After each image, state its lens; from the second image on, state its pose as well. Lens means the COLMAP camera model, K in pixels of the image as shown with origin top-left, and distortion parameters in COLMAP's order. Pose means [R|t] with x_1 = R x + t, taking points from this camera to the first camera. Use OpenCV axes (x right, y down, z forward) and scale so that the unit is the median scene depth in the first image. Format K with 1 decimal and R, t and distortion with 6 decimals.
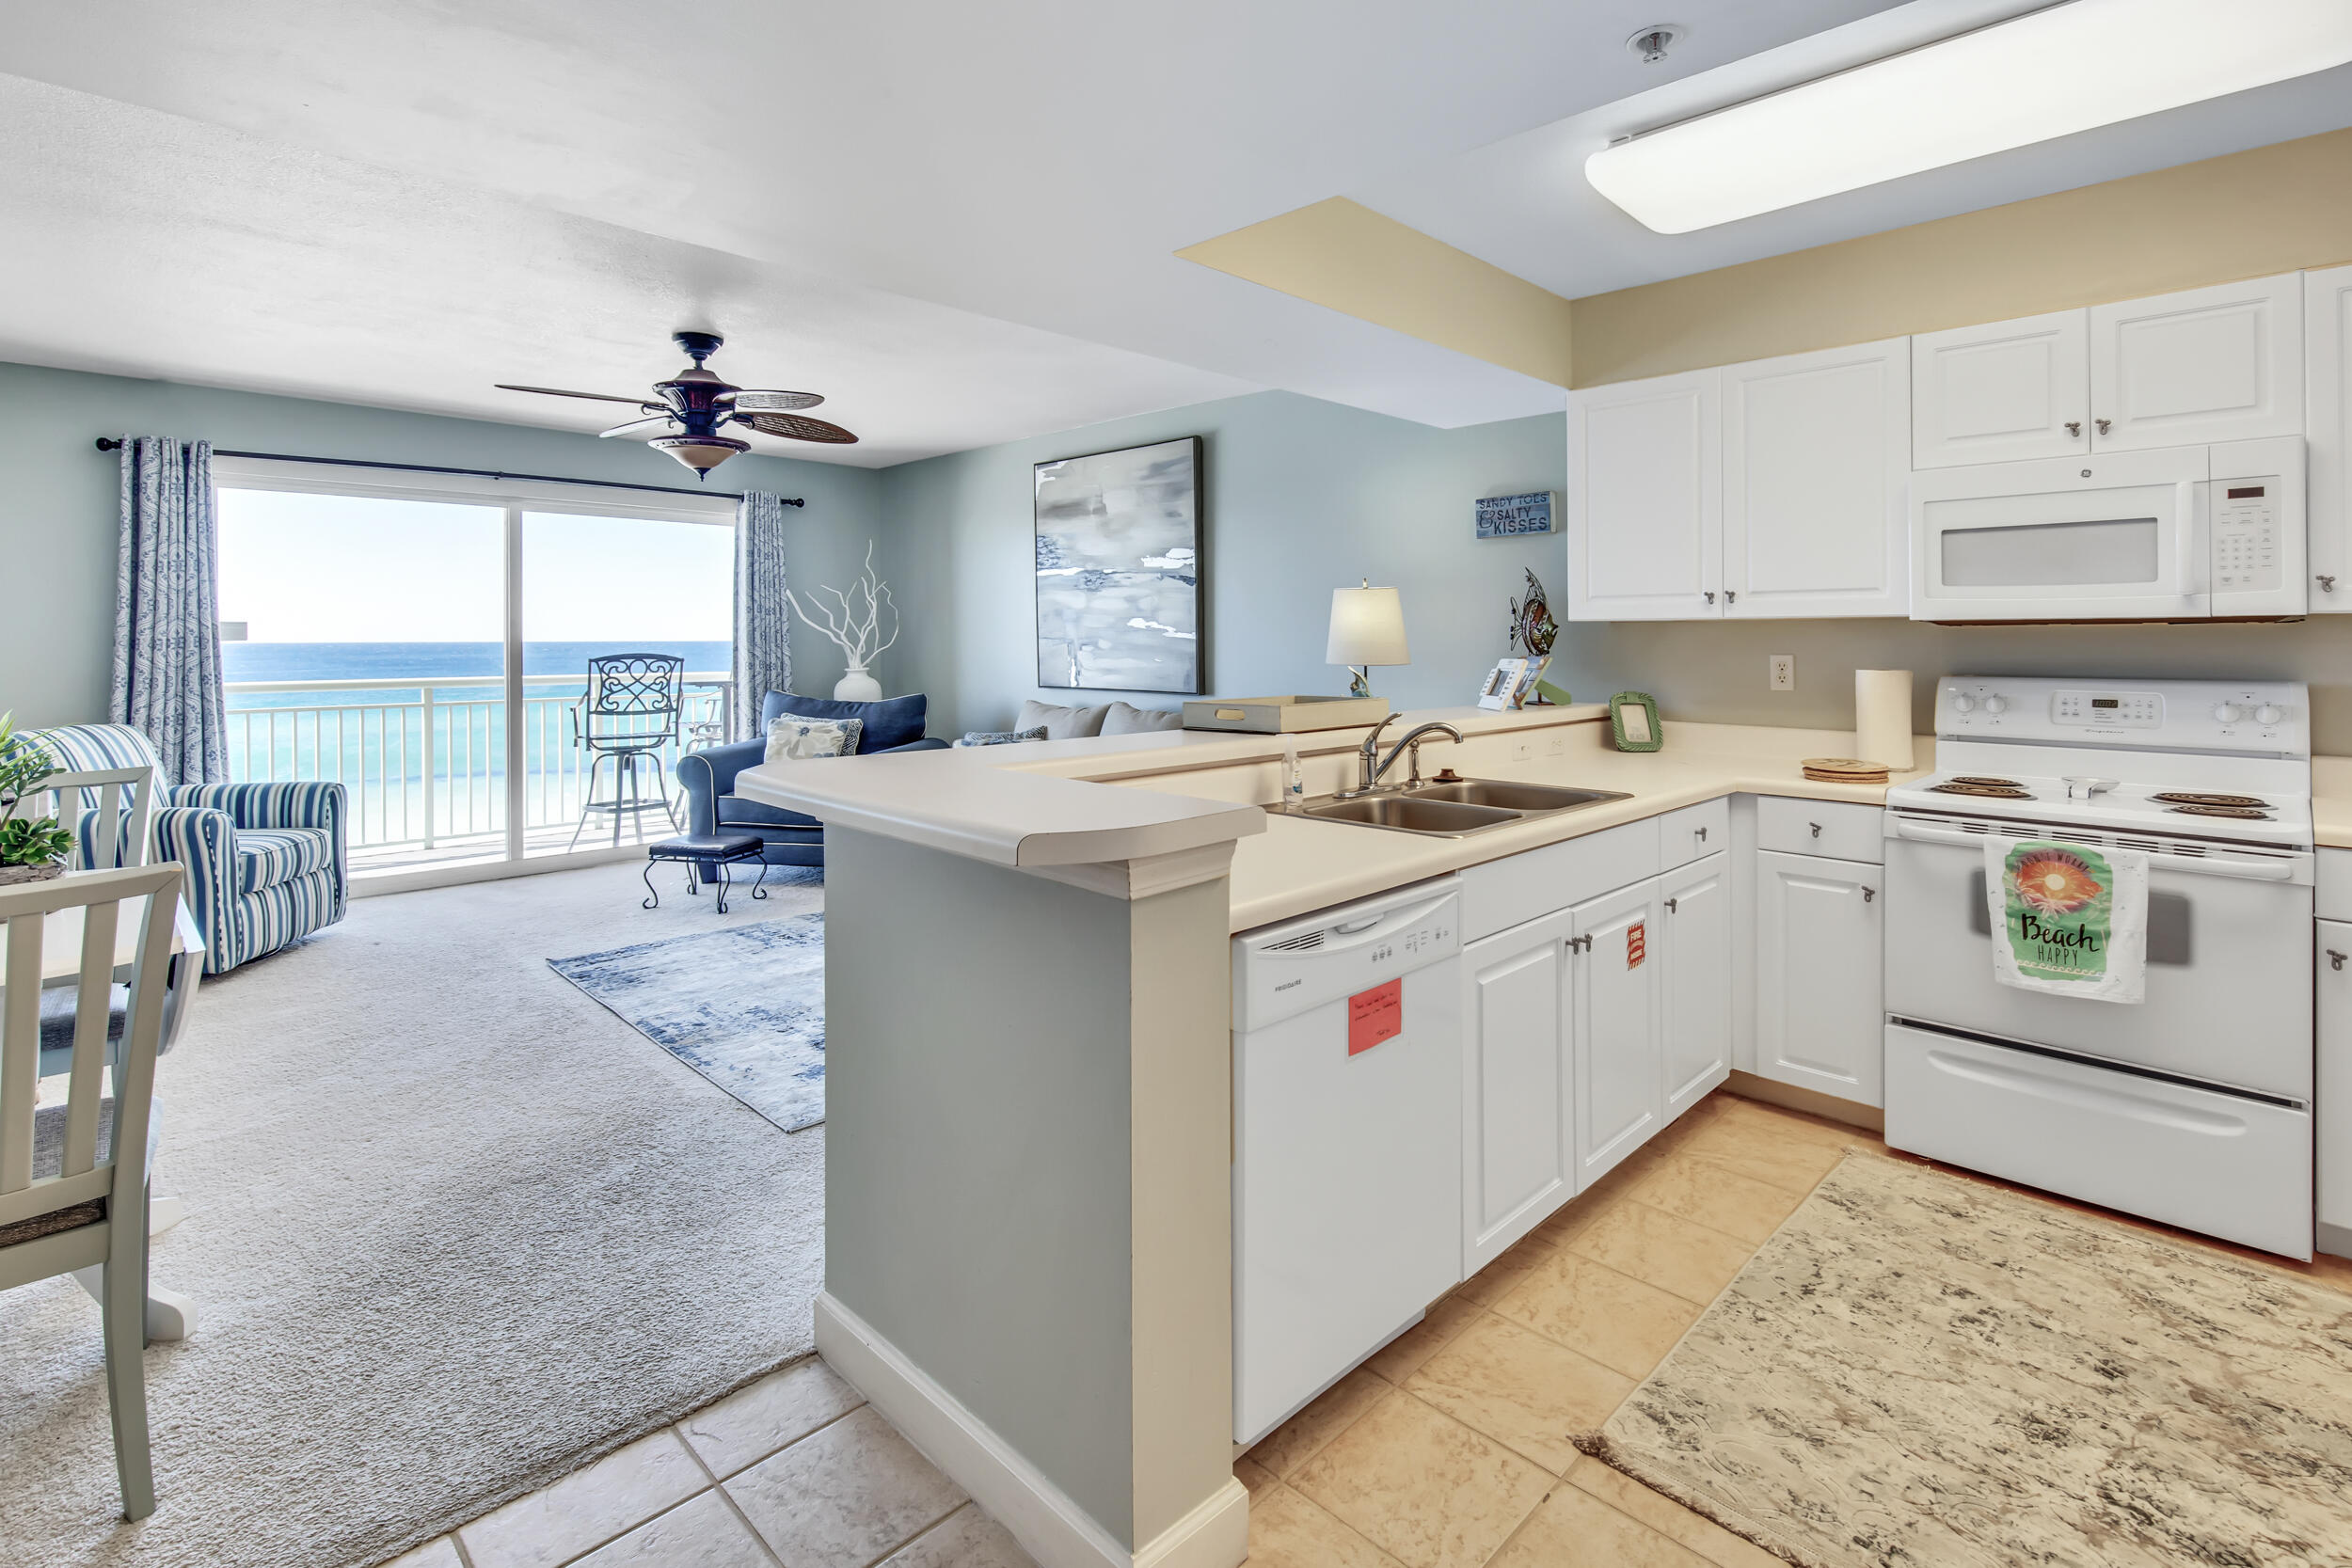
lens RADIAL K [[1110.9, 0, 1175.4], [0, 1110.9, 644.8], [0, 0, 1]] dist [-0.001445, 0.000034]
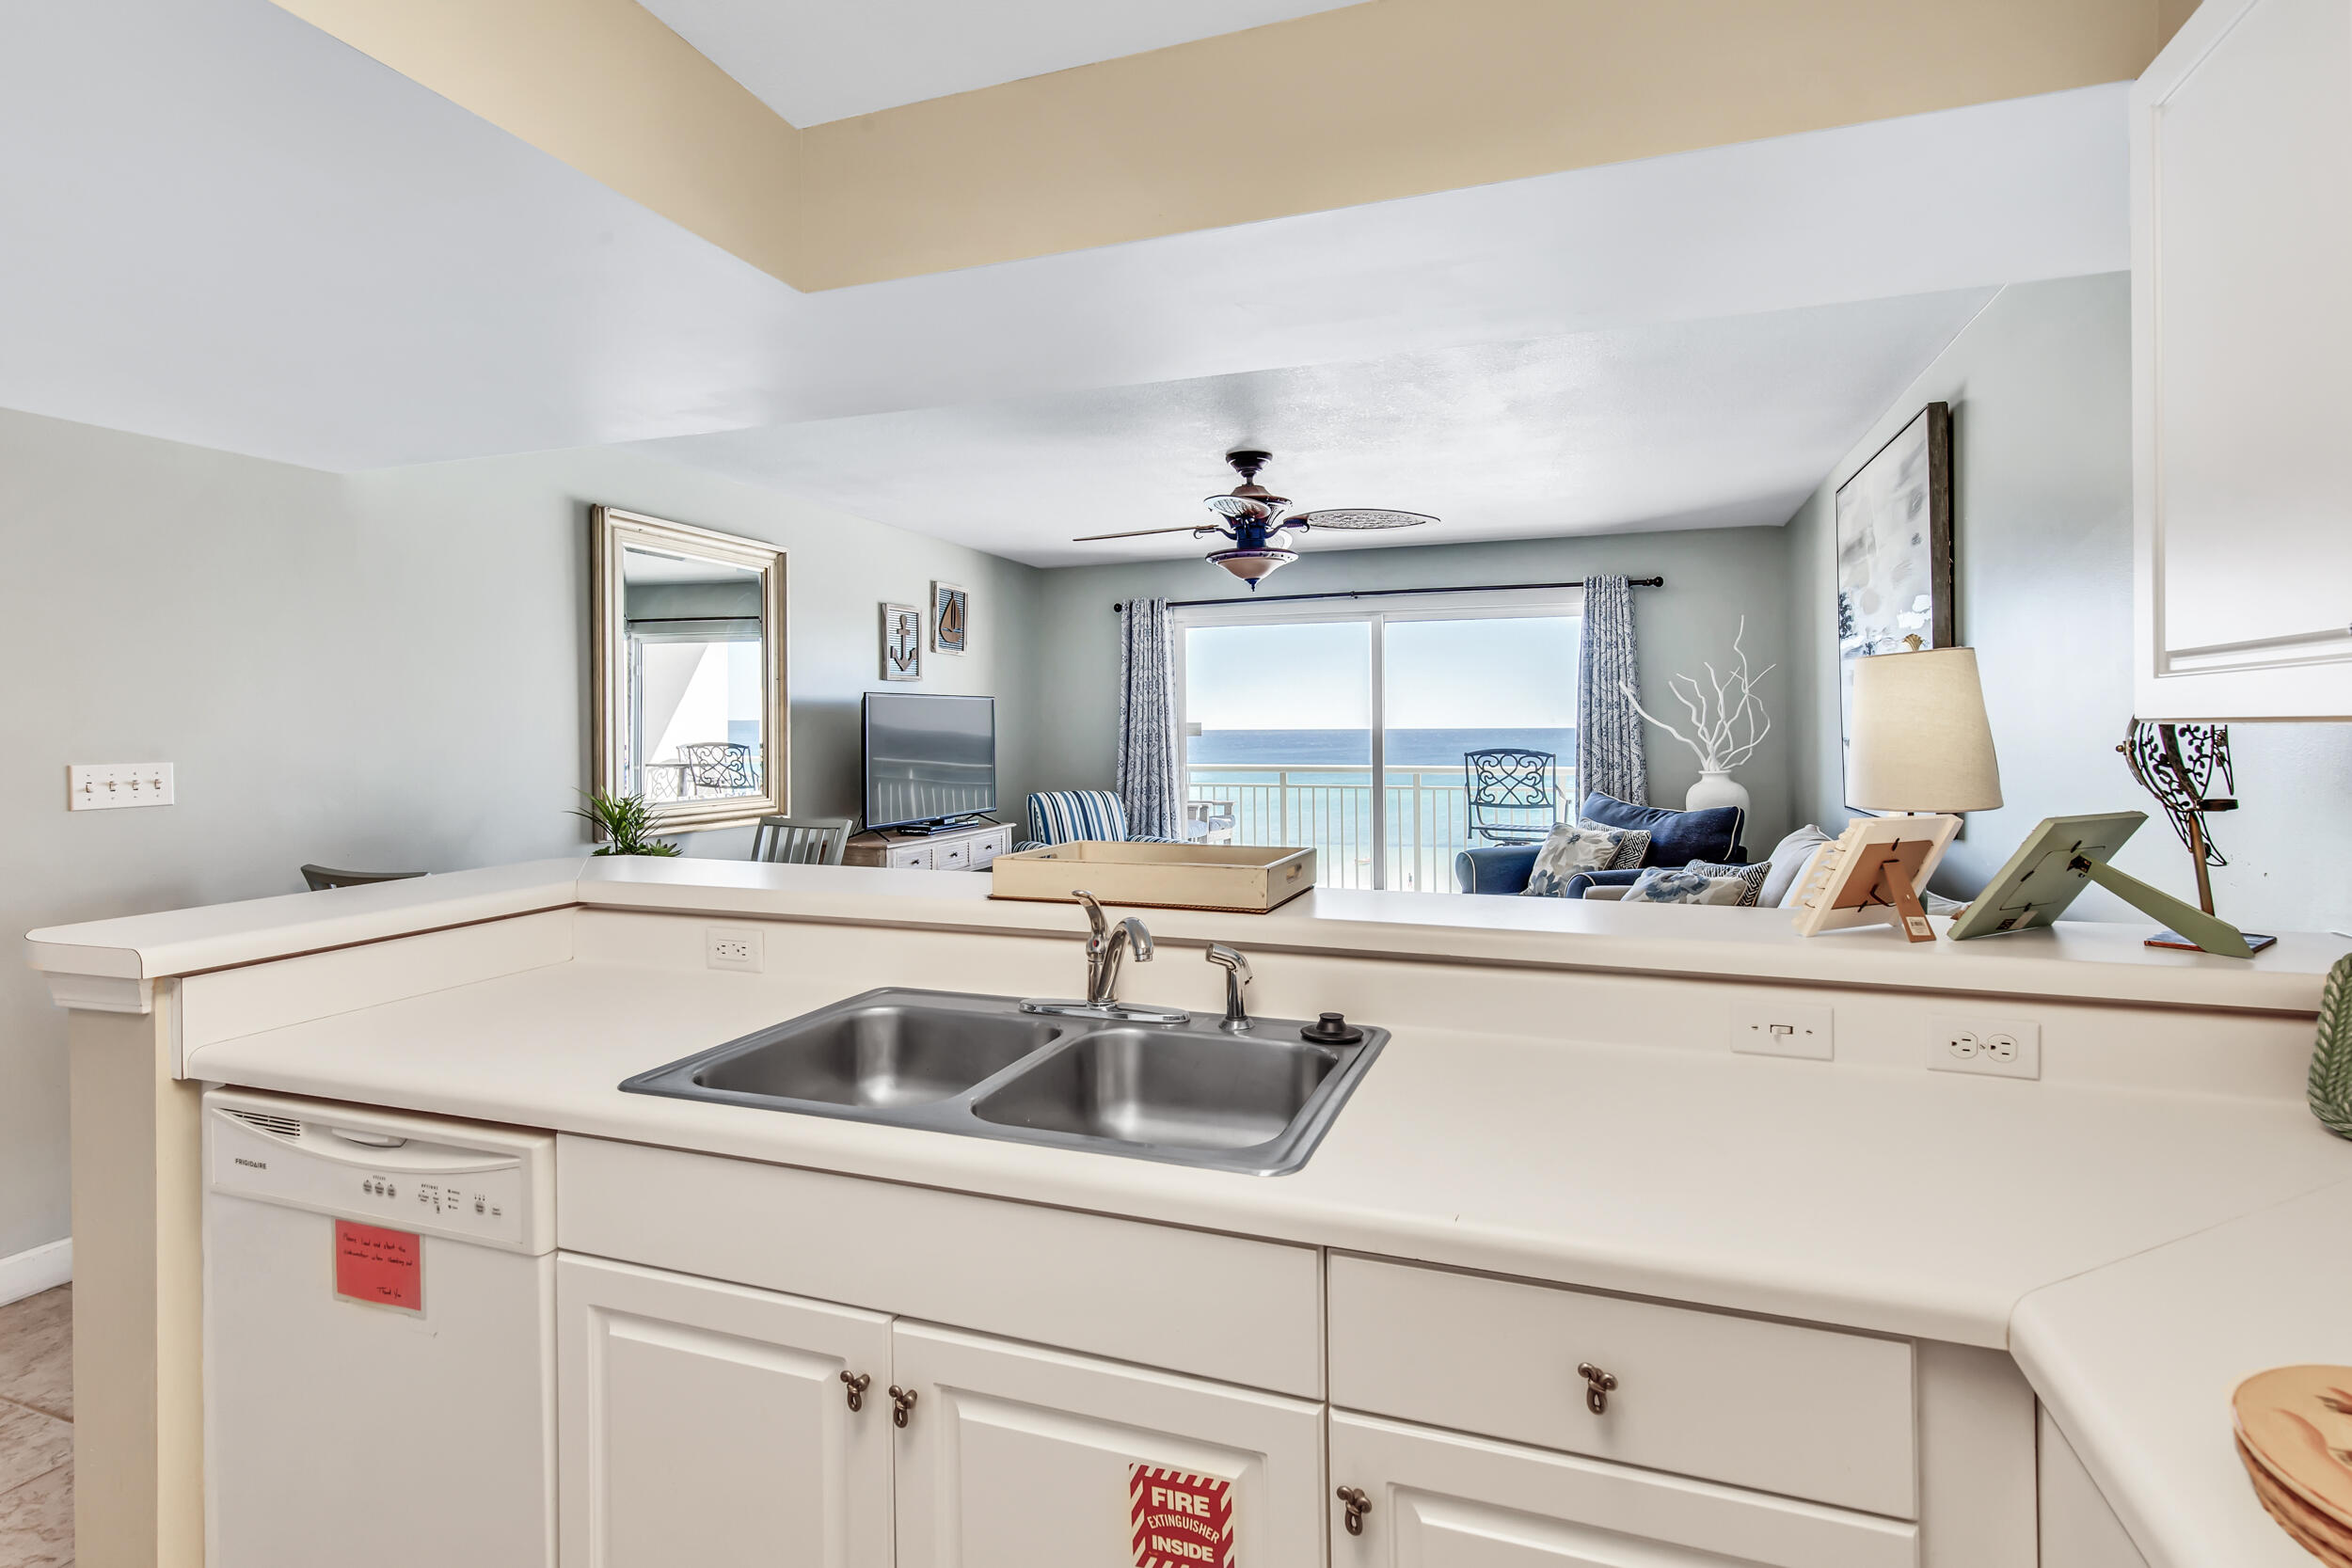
lens RADIAL K [[1089.4, 0, 1228.5], [0, 1089.4, 731.0], [0, 0, 1]] dist [0.002388, 0.000179]
pose [[0.453505, 0.003831, -0.891245, 0.522158], [-0.002816, 0.999992, 0.002866, -0.018593], [0.891249, 0.001210, 0.453512, 0.550780]]
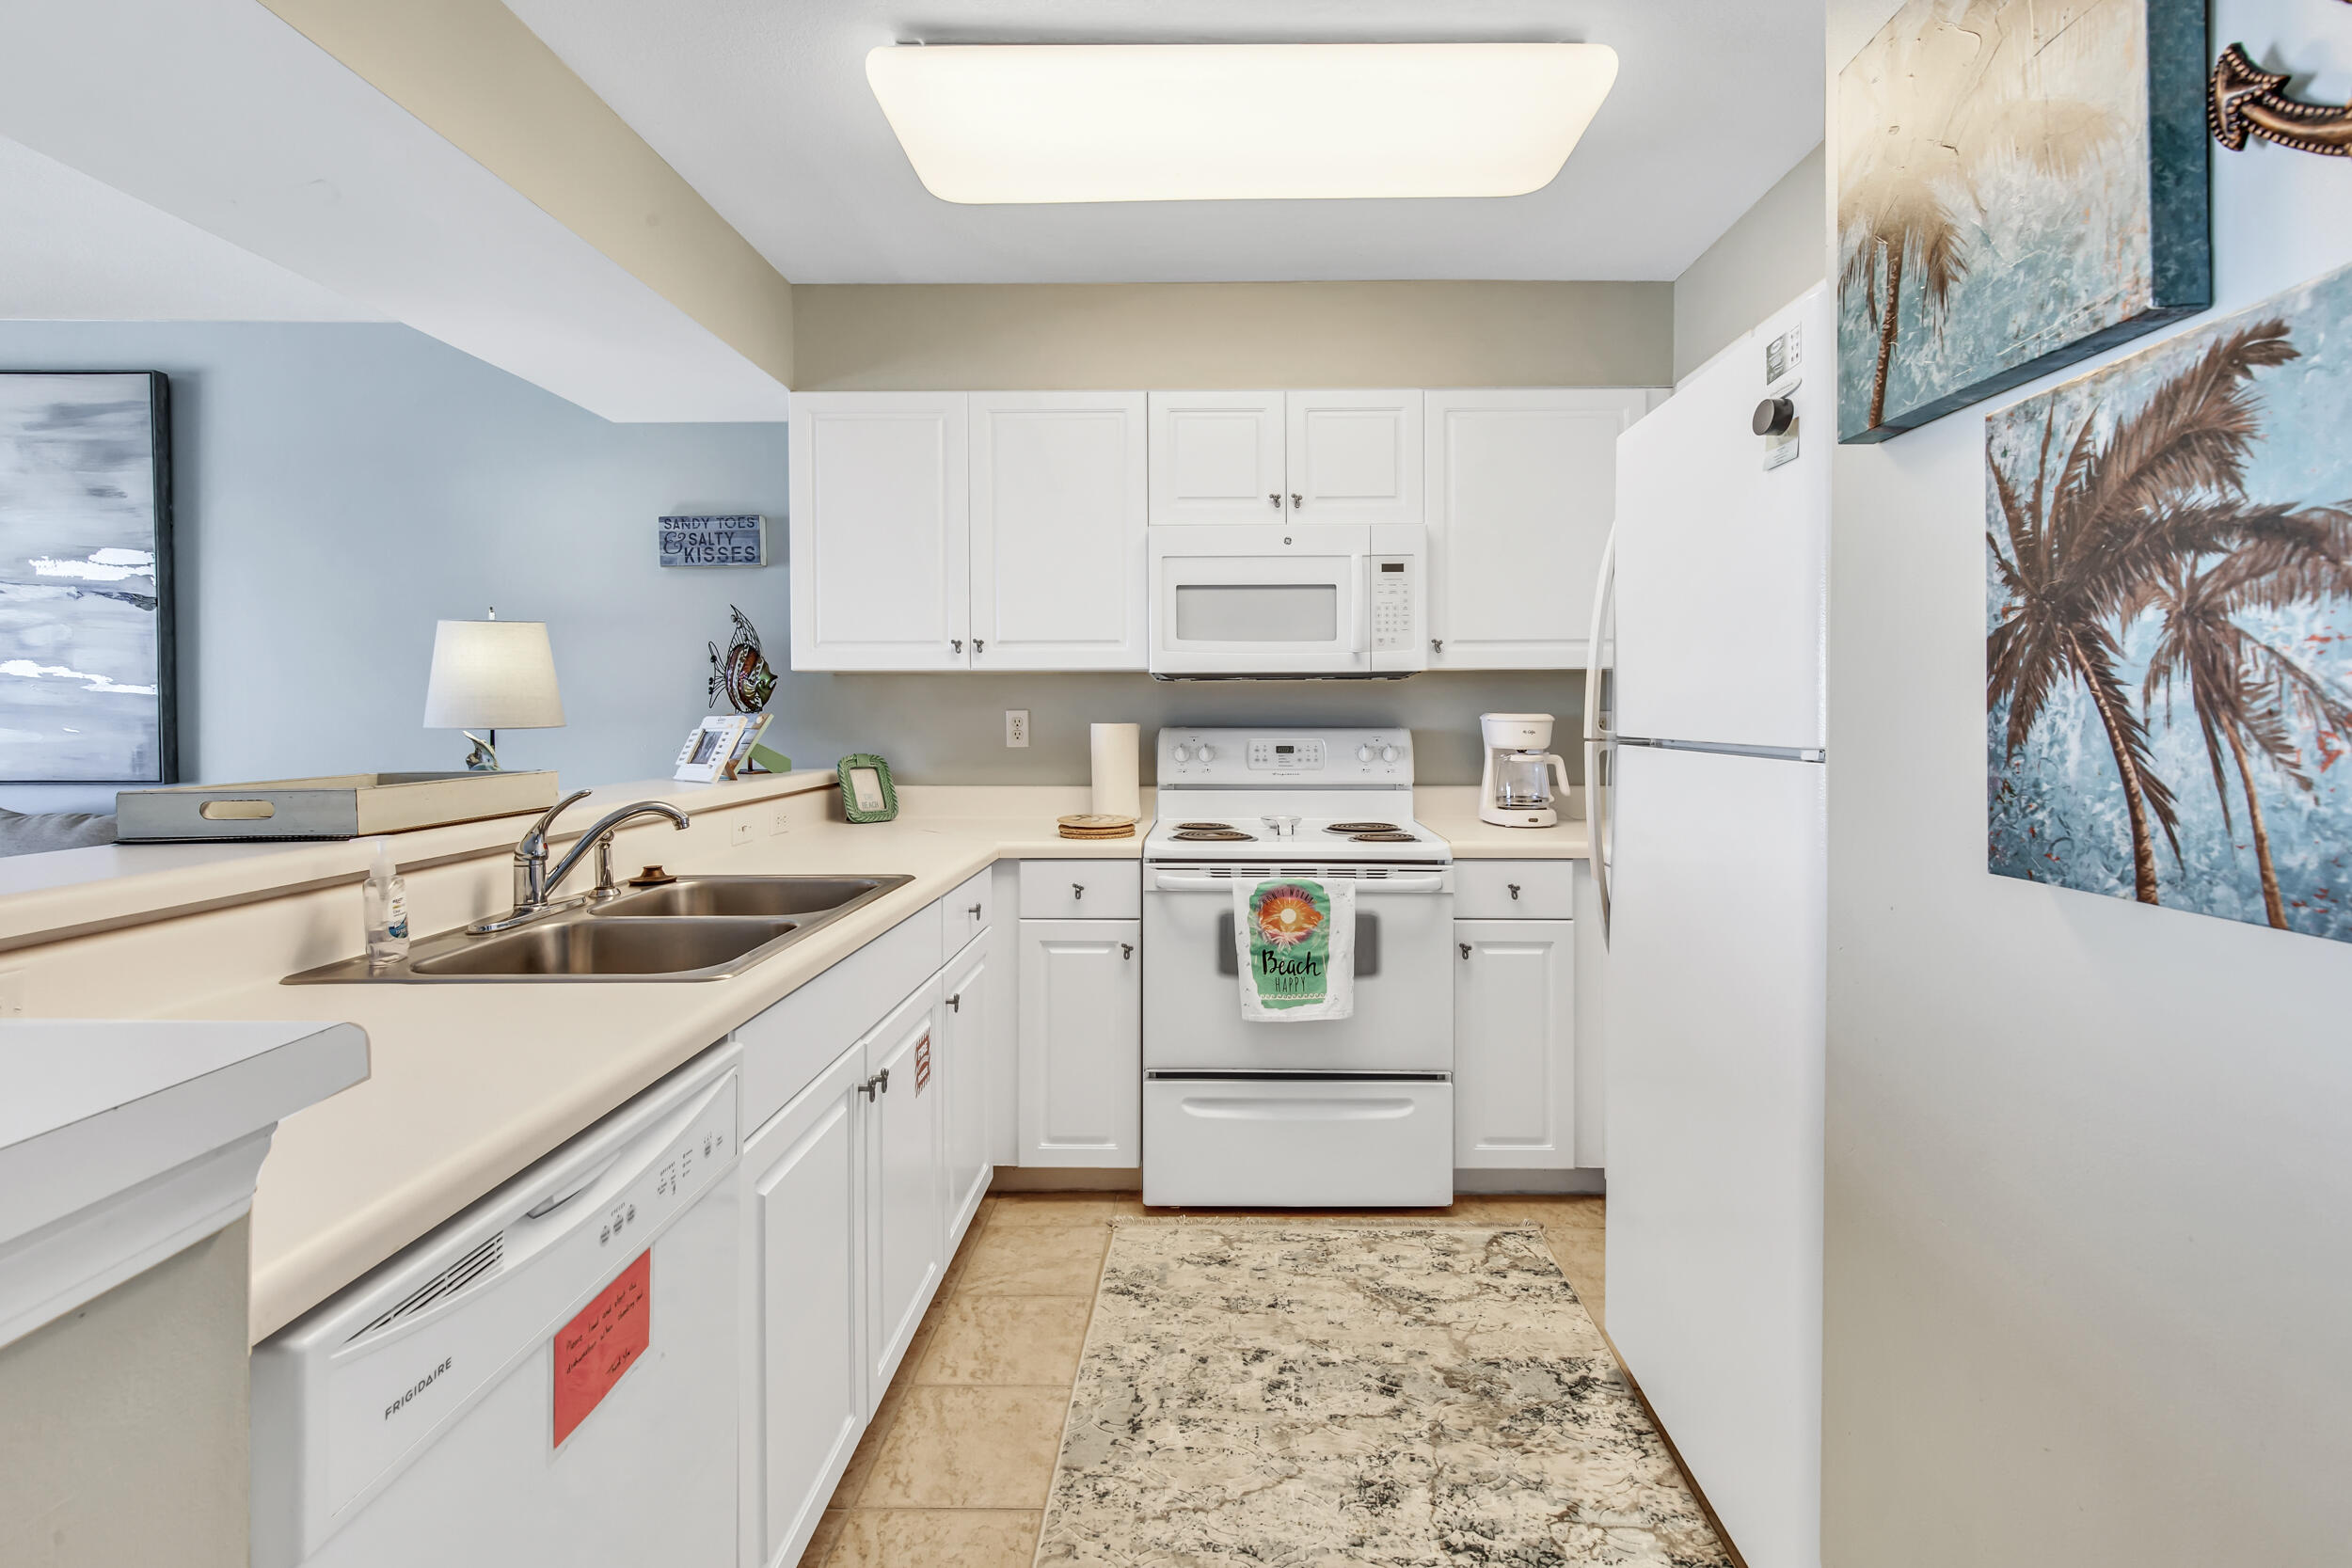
lens RADIAL K [[1078.3, 0, 1220.7], [0, 1078.3, 714.2], [0, 0, 1]] dist [0.008353, -0.000674]
pose [[0.704186, -0.001822, 0.710013, 0.007235], [0.004276, 0.999989, -0.001674, 0.012882], [-0.710003, 0.004215, 0.704186, 0.190374]]
